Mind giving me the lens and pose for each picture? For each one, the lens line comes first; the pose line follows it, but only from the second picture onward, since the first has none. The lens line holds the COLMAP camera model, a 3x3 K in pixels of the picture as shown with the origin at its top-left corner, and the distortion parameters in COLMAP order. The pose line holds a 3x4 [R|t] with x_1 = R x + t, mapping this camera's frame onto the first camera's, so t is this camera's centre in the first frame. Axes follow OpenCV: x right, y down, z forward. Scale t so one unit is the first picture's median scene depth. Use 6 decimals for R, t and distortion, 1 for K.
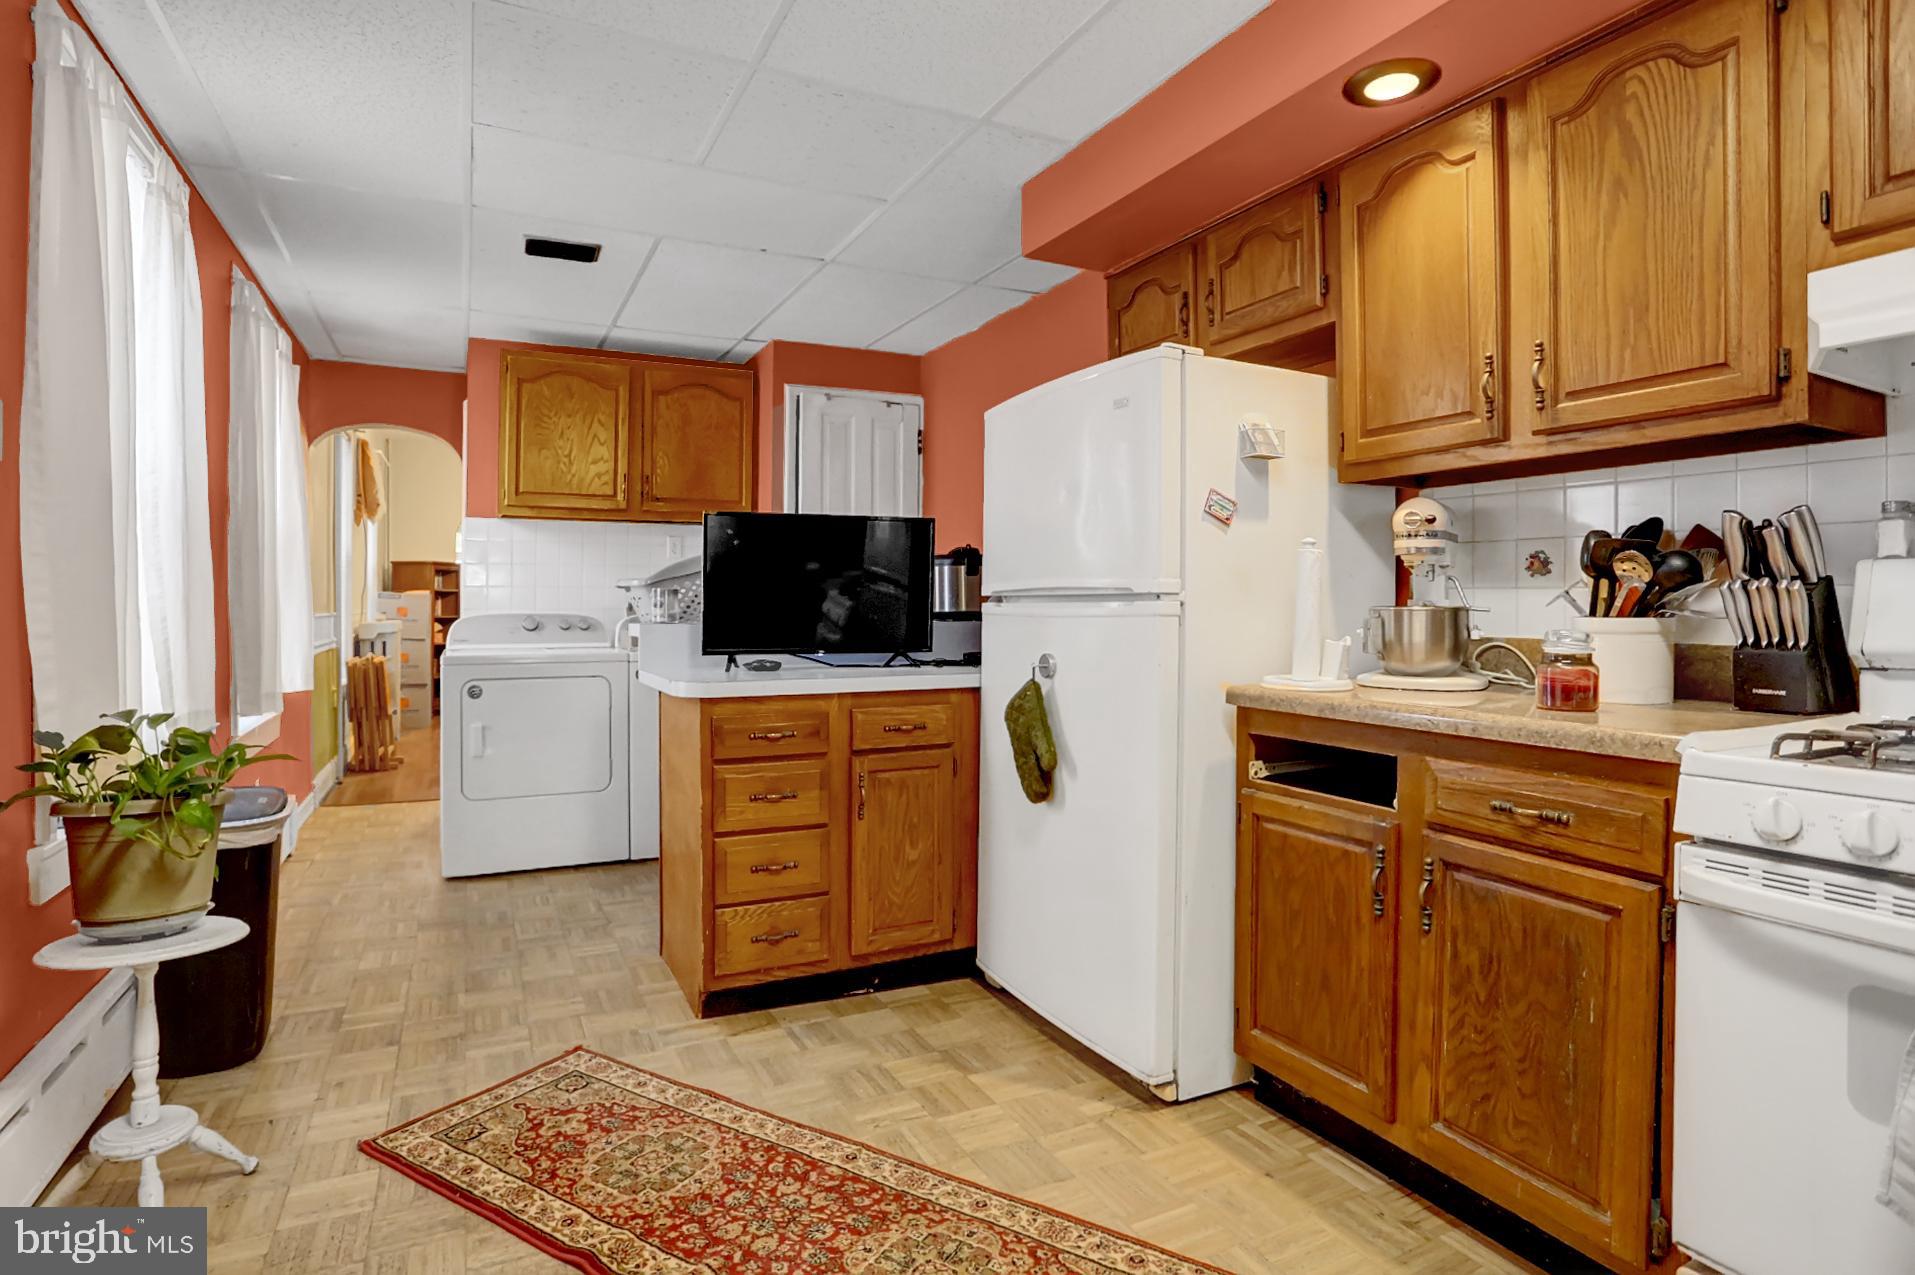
lens RADIAL K [[960.9, 0, 948.9], [0, 960.9, 627.4], [0, 0, 1]] dist [-0.080114, 0.033354]
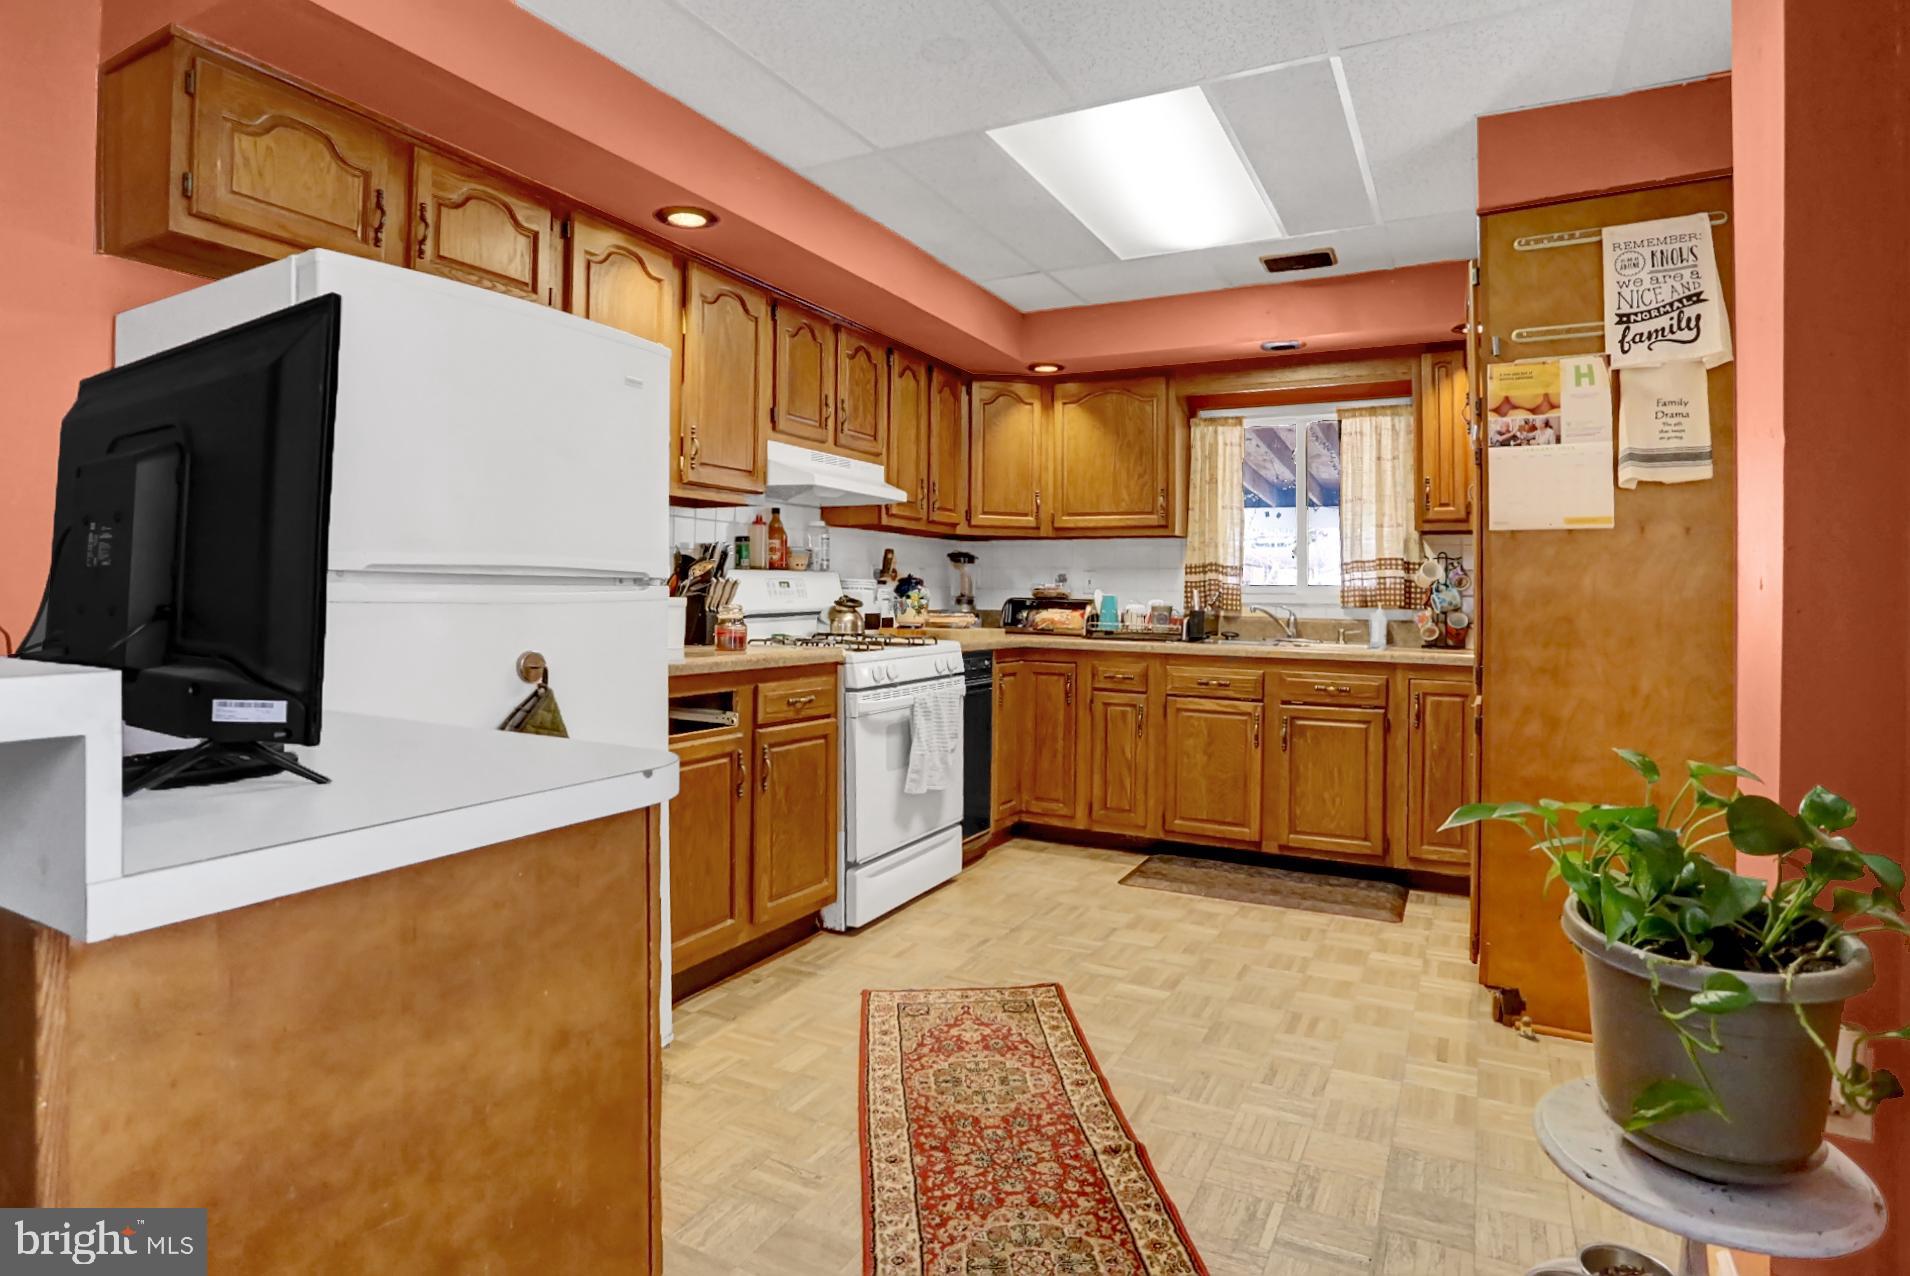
lens RADIAL K [[958.3, 0, 946.4], [0, 958.3, 627.9], [0, 0, 1]] dist [-0.080114, 0.033354]
pose [[-0.558405, -0.037027, 0.828742, -1.025661], [0.010341, 0.998615, 0.051585, -0.041240], [-0.829504, 0.037375, -0.557249, 1.641015]]
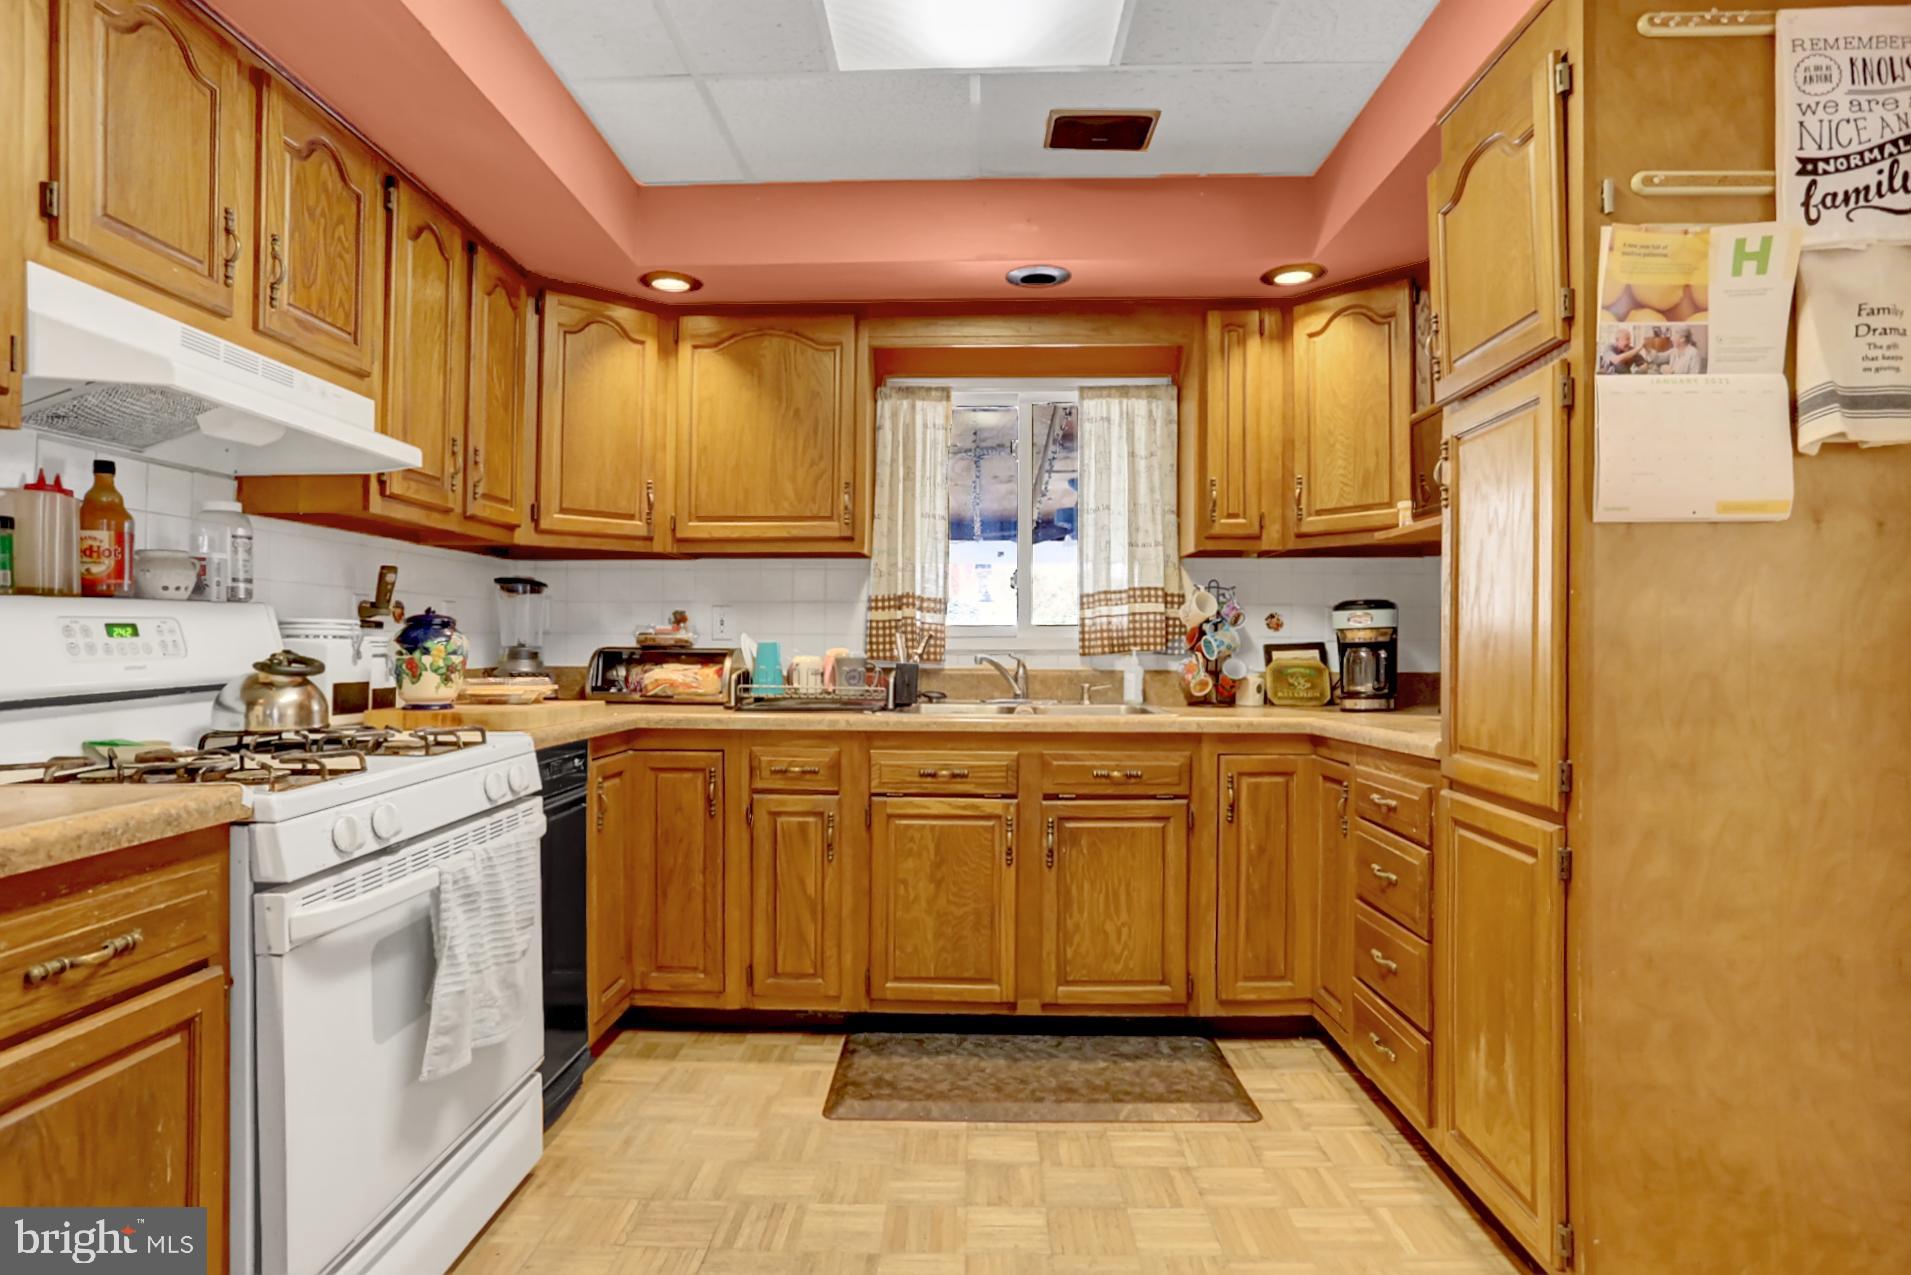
lens RADIAL K [[958.8, 0, 946.9], [0, 958.8, 627.4], [0, 0, 1]] dist [-0.080114, 0.033354]
pose [[-0.871246, 0.006355, 0.490806, -0.202669], [0.013381, 0.999852, 0.010808, -0.031541], [-0.490665, 0.015984, -0.871202, 1.129825]]
